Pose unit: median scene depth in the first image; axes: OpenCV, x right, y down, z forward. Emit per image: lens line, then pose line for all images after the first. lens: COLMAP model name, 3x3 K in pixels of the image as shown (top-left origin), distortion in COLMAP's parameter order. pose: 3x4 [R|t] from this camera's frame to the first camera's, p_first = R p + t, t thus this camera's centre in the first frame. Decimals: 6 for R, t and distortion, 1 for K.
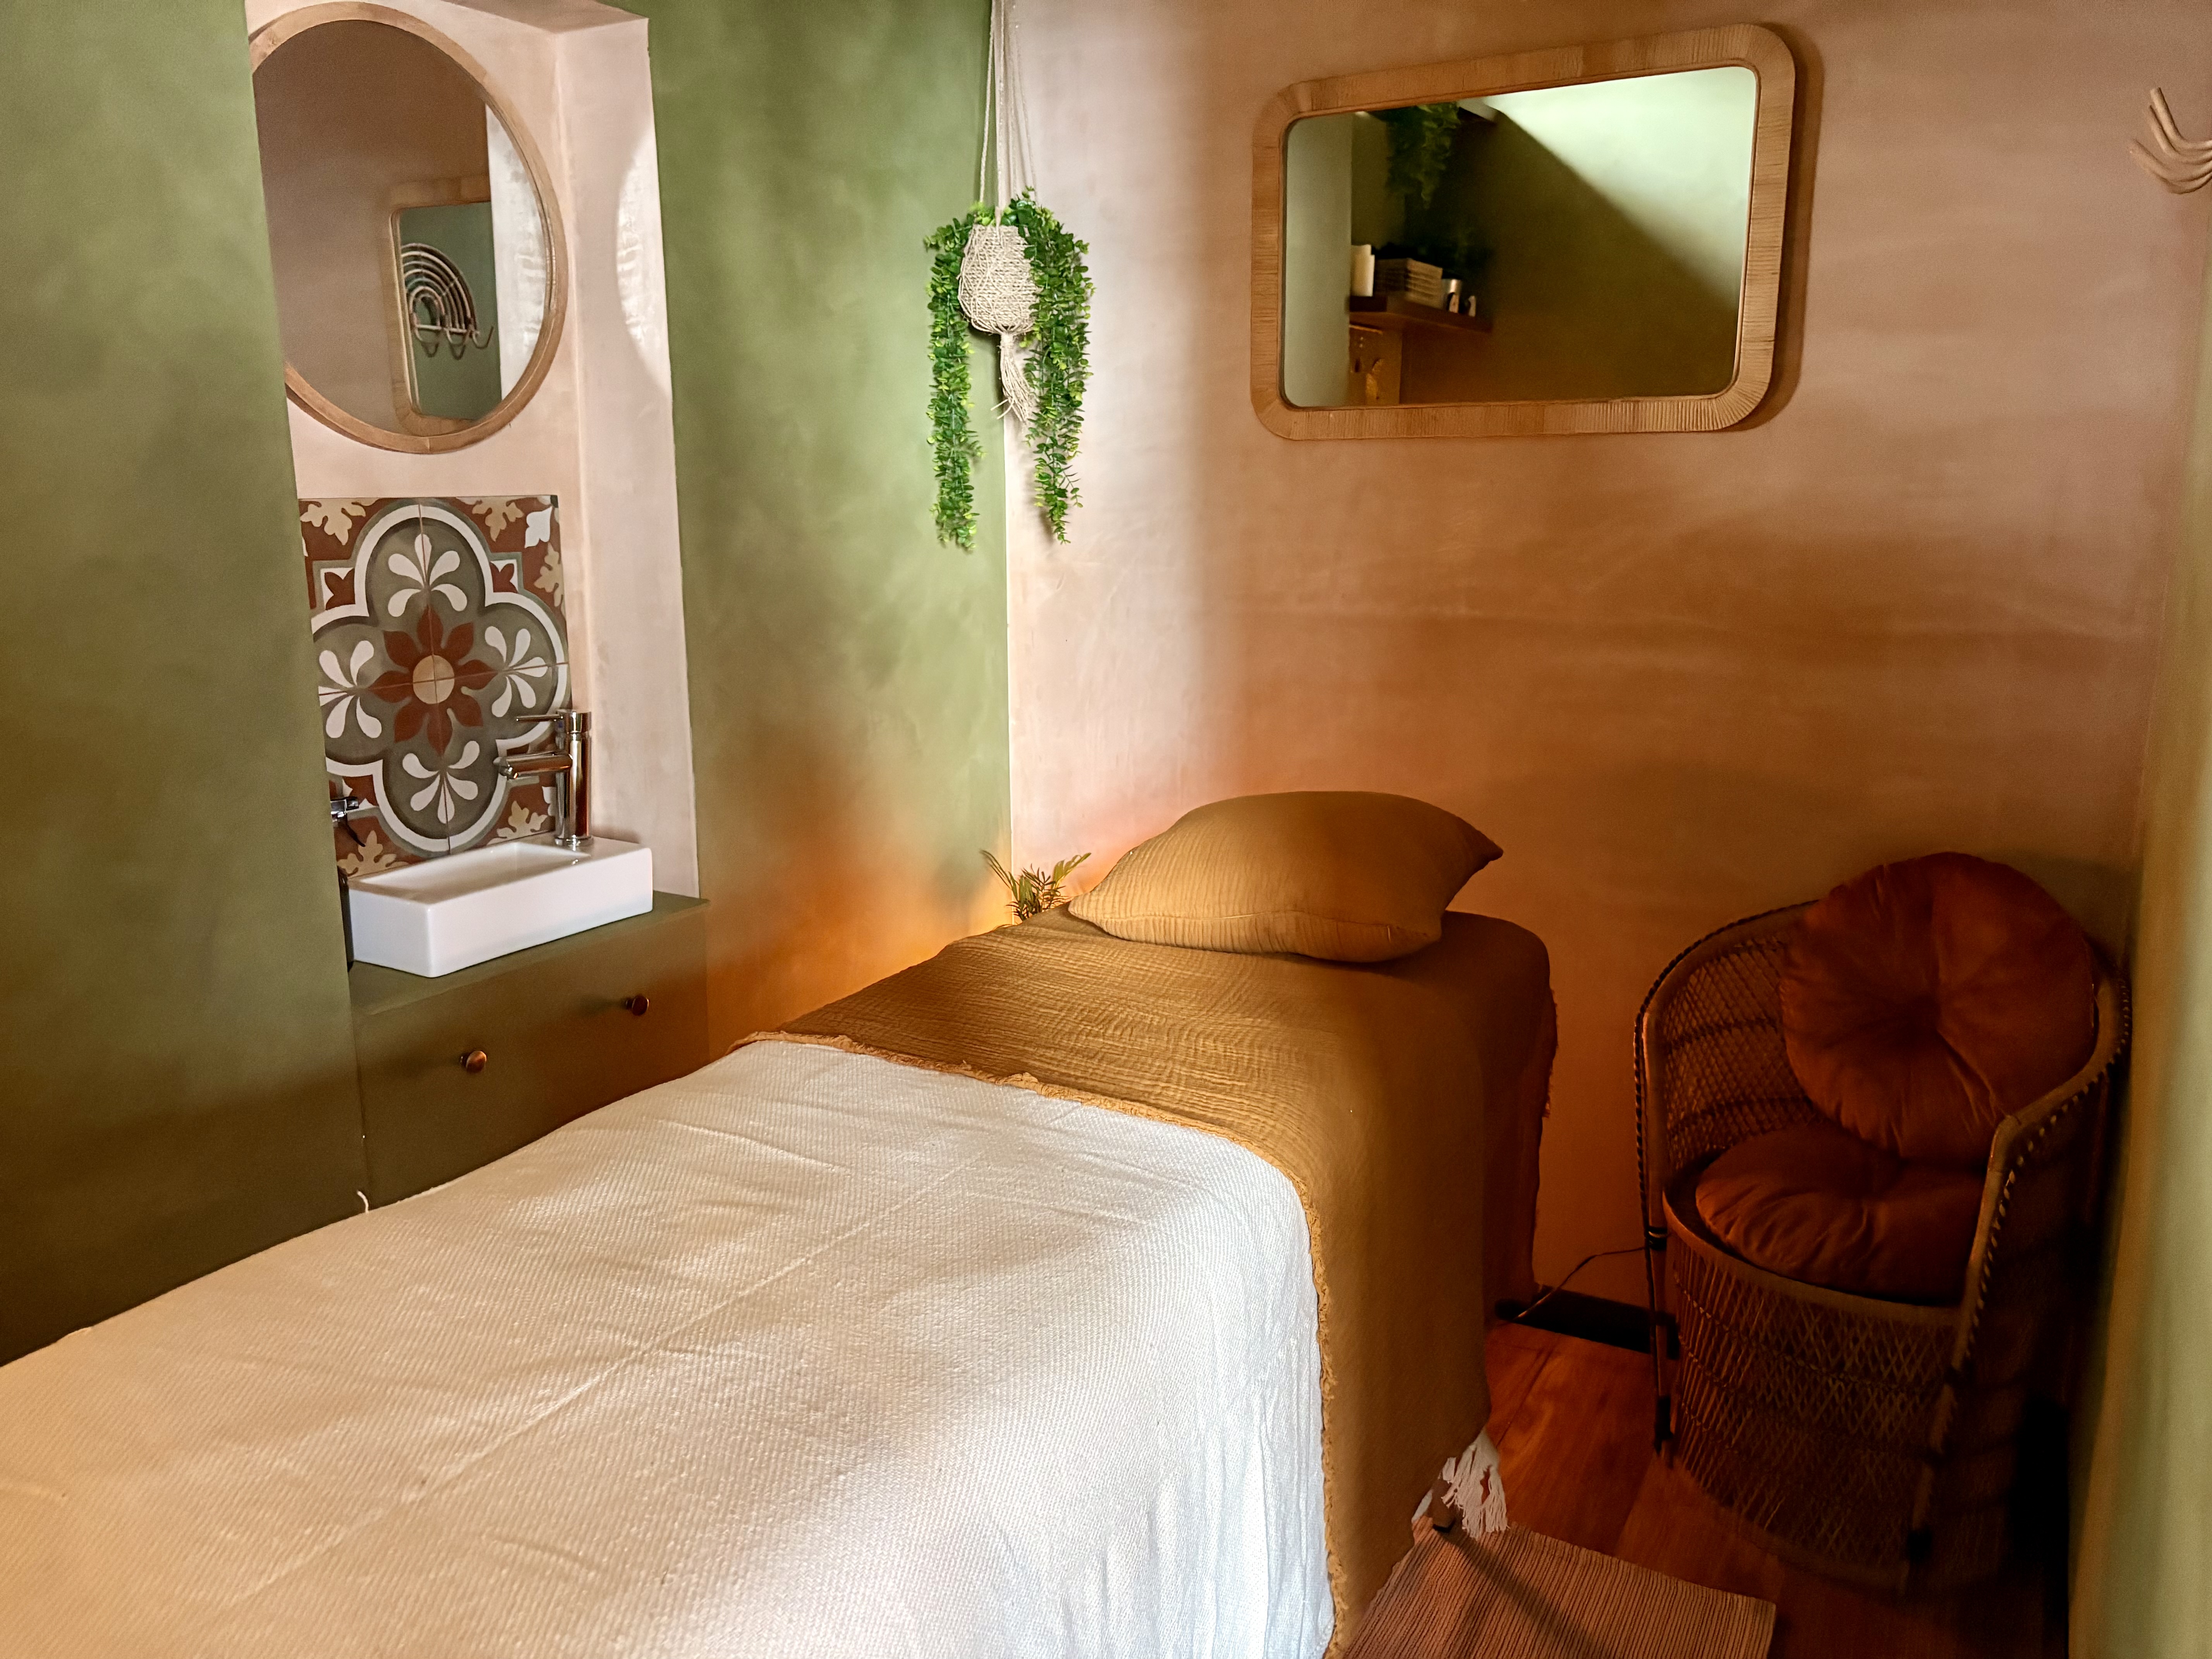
lens RADIAL K [[1739.2, 0, 1121.1], [0, 1739.2, 847.4], [0, 0, 1]] dist [0.036662, -0.049000]
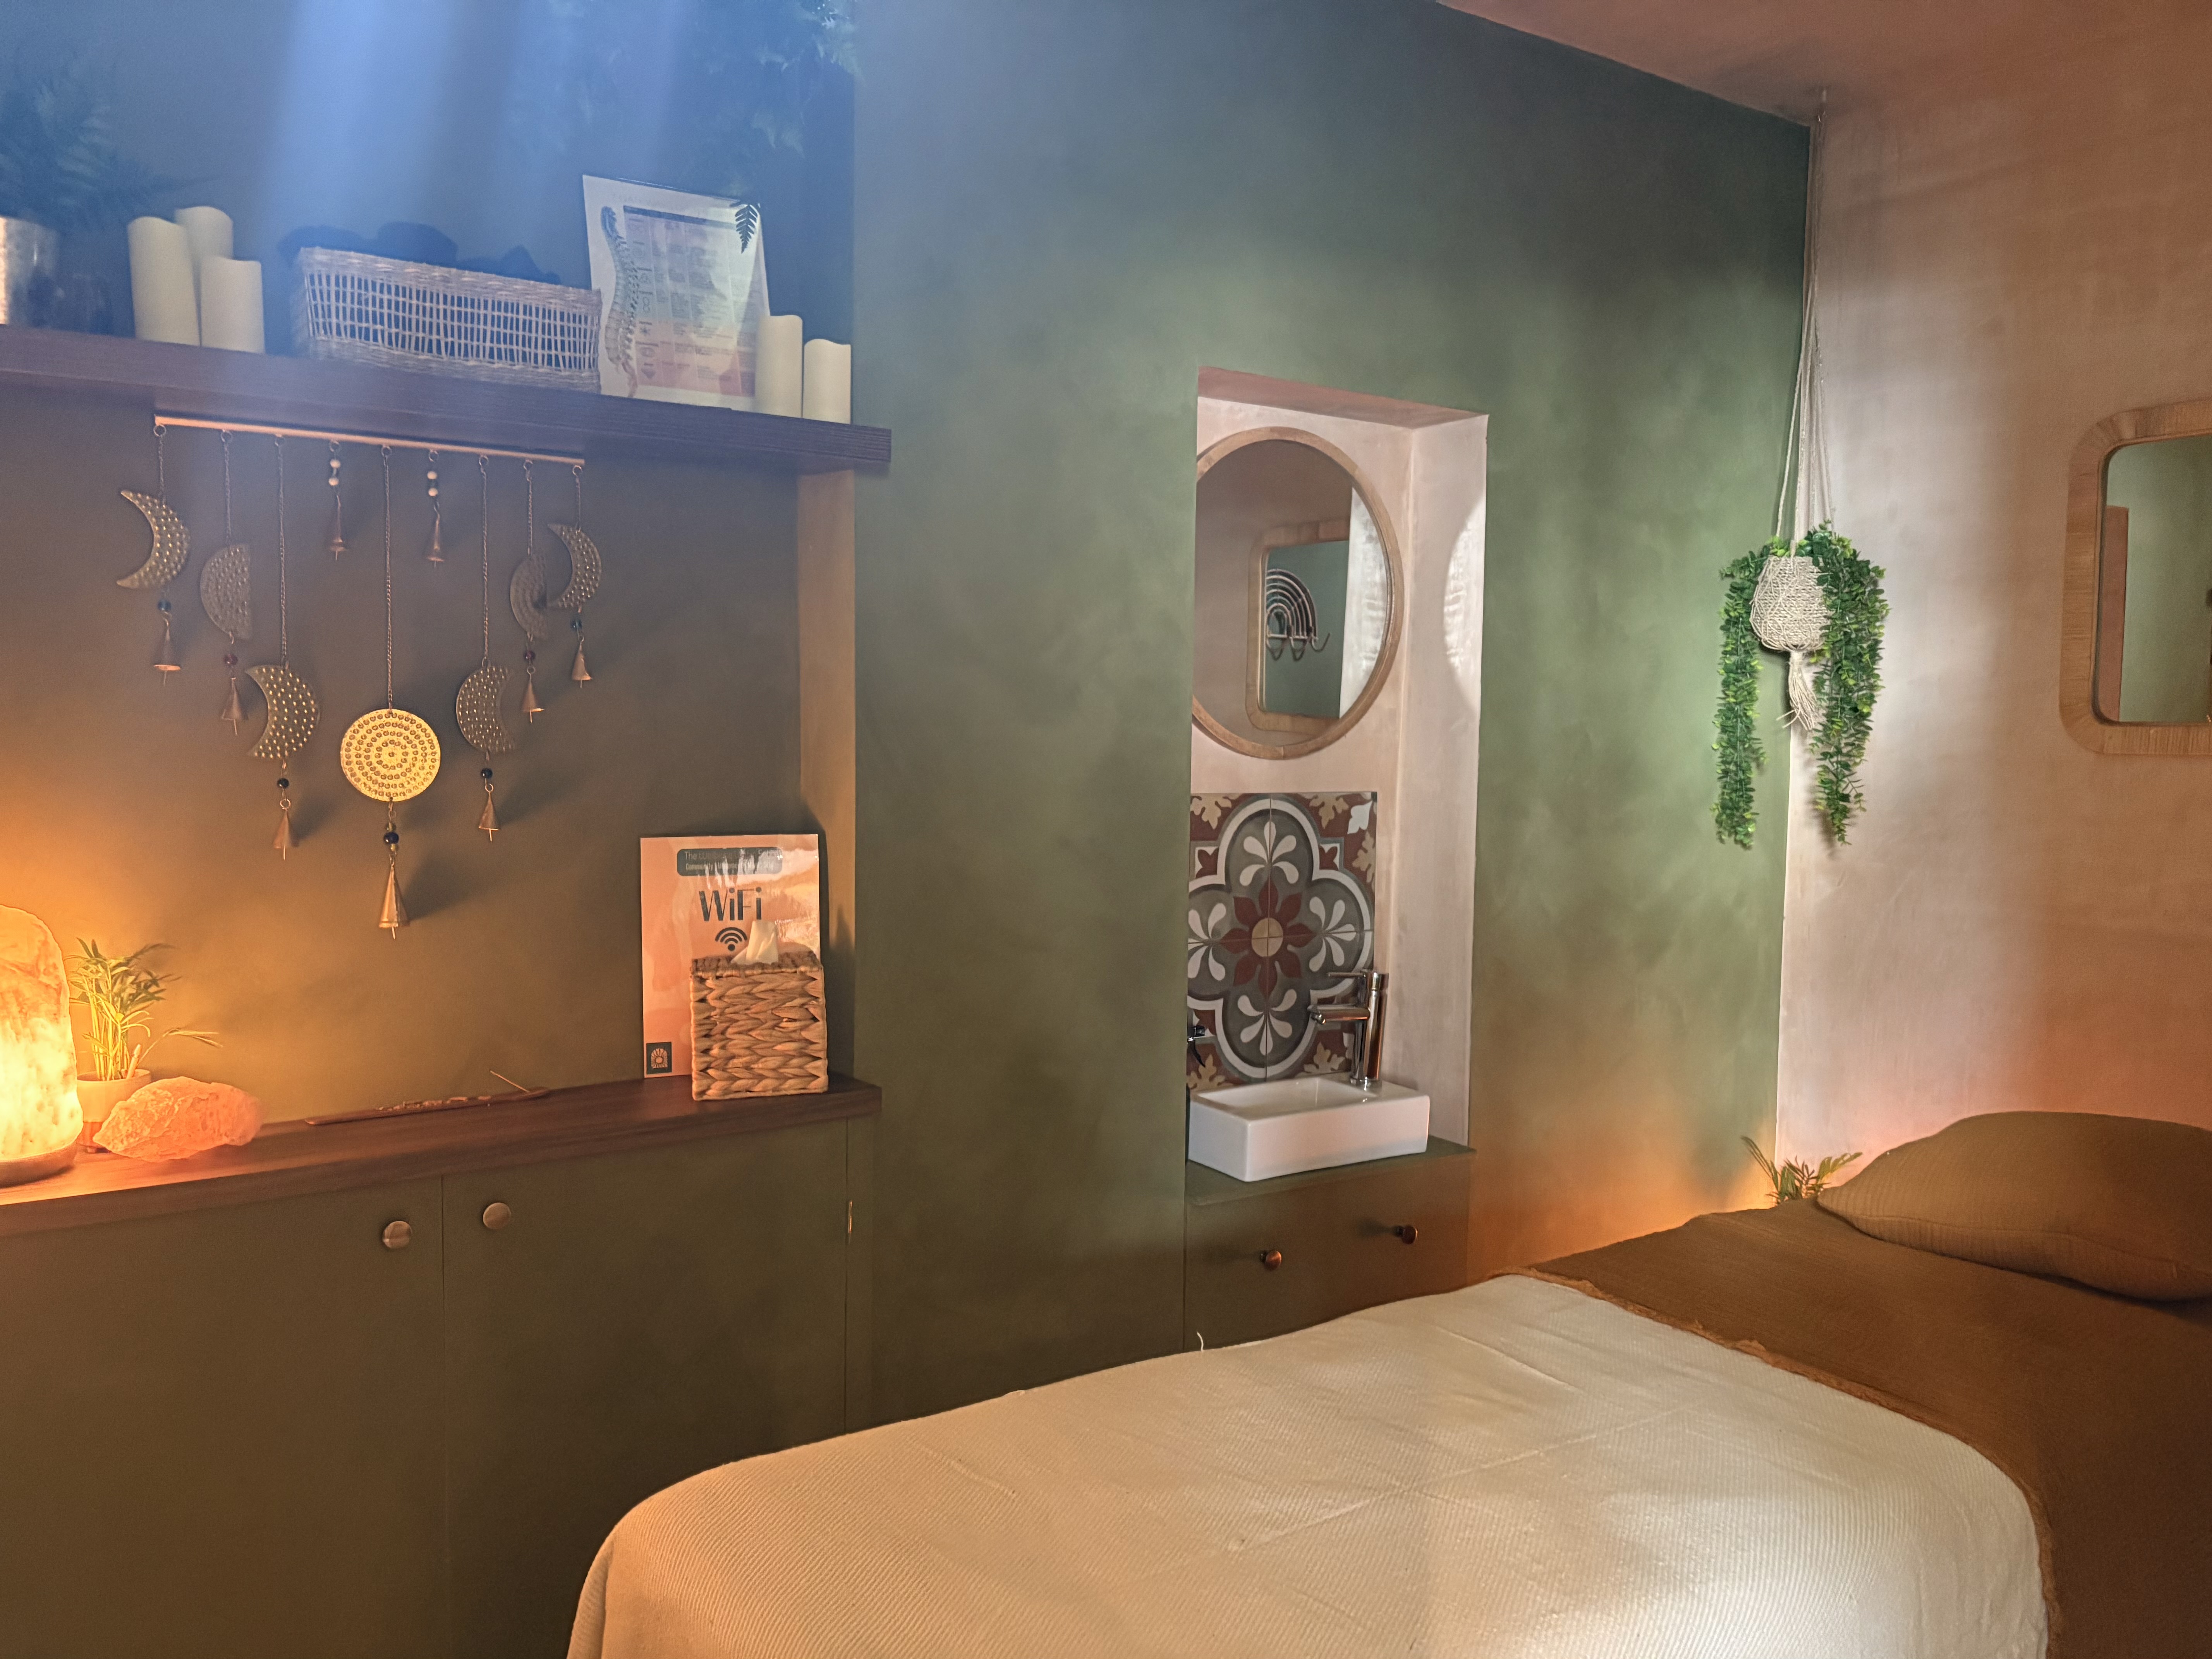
lens RADIAL K [[1739.2, 0, 1063.3], [0, 1739.2, 825.6], [0, 0, 1]] dist [0.036662, -0.049000]
pose [[0.890156, 0.042868, -0.453635, 0.029816], [-0.114144, 0.984800, -0.130919, 0.003049], [0.441128, 0.168318, 0.881519, -0.149400]]
